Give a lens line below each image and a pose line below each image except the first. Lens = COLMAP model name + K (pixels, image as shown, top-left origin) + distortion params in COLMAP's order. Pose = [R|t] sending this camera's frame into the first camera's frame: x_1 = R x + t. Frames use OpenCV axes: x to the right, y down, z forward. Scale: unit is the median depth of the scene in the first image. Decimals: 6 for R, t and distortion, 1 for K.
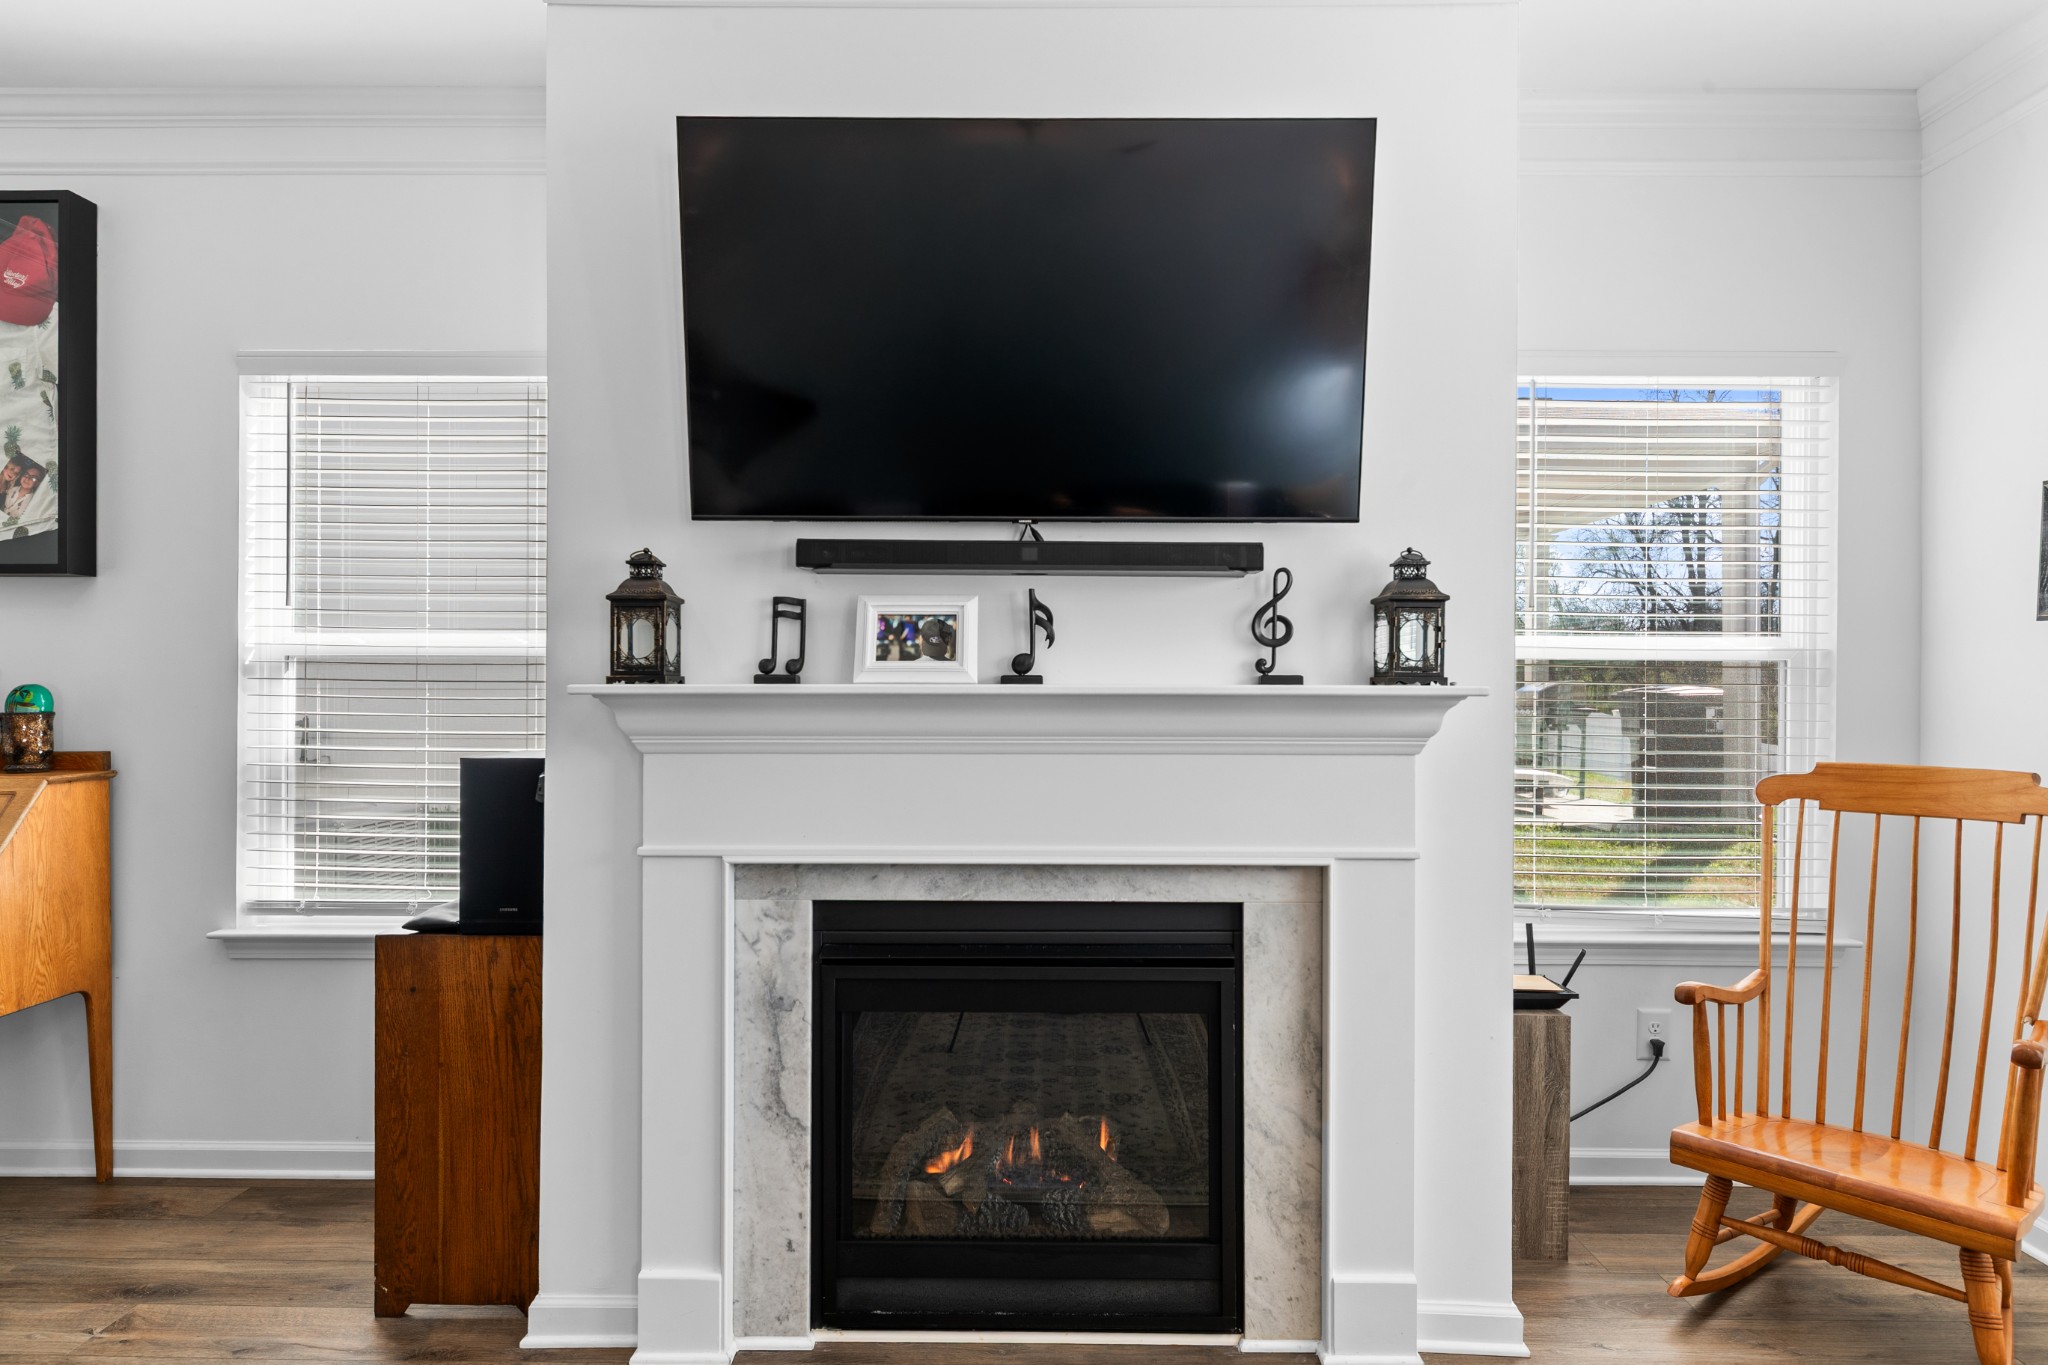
lens RADIAL K [[919.3, 0, 1023.4], [0, 919.3, 695.5], [0, 0, 1]] dist [0.003417, -0.001835]
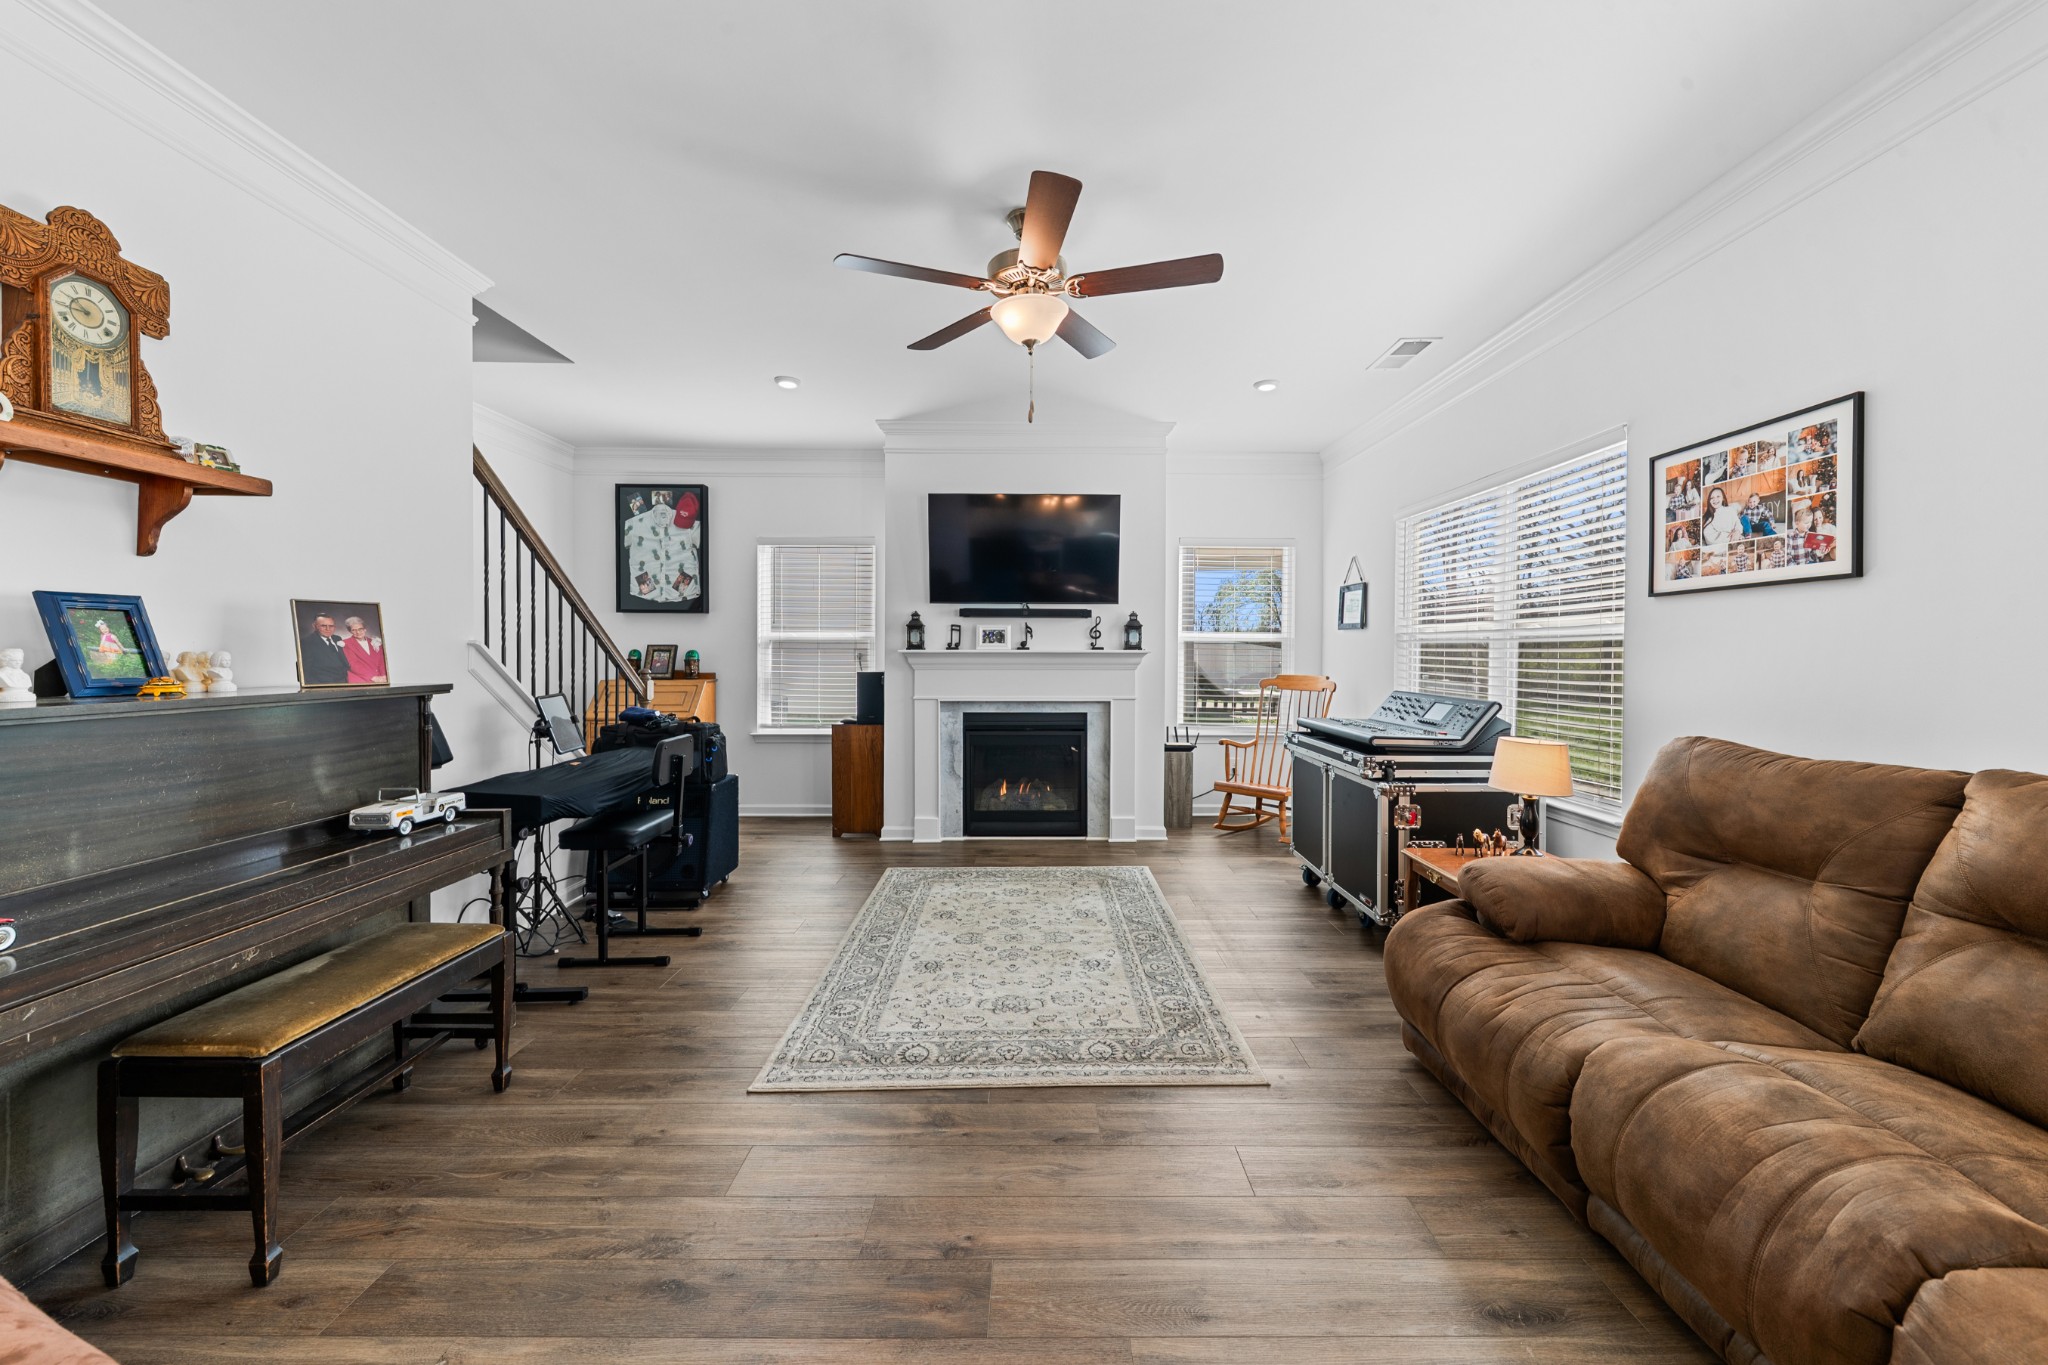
lens RADIAL K [[688.9, 0, 1017.8], [0, 688.9, 667.2], [0, 0, 1]] dist [-0.000742, -0.001670]
pose [[0.999971, -0.000189, -0.007563, -0.002468], [0.000293, 0.999905, 0.013767, 0.017291], [0.007560, -0.013769, 0.999877, -1.597371]]
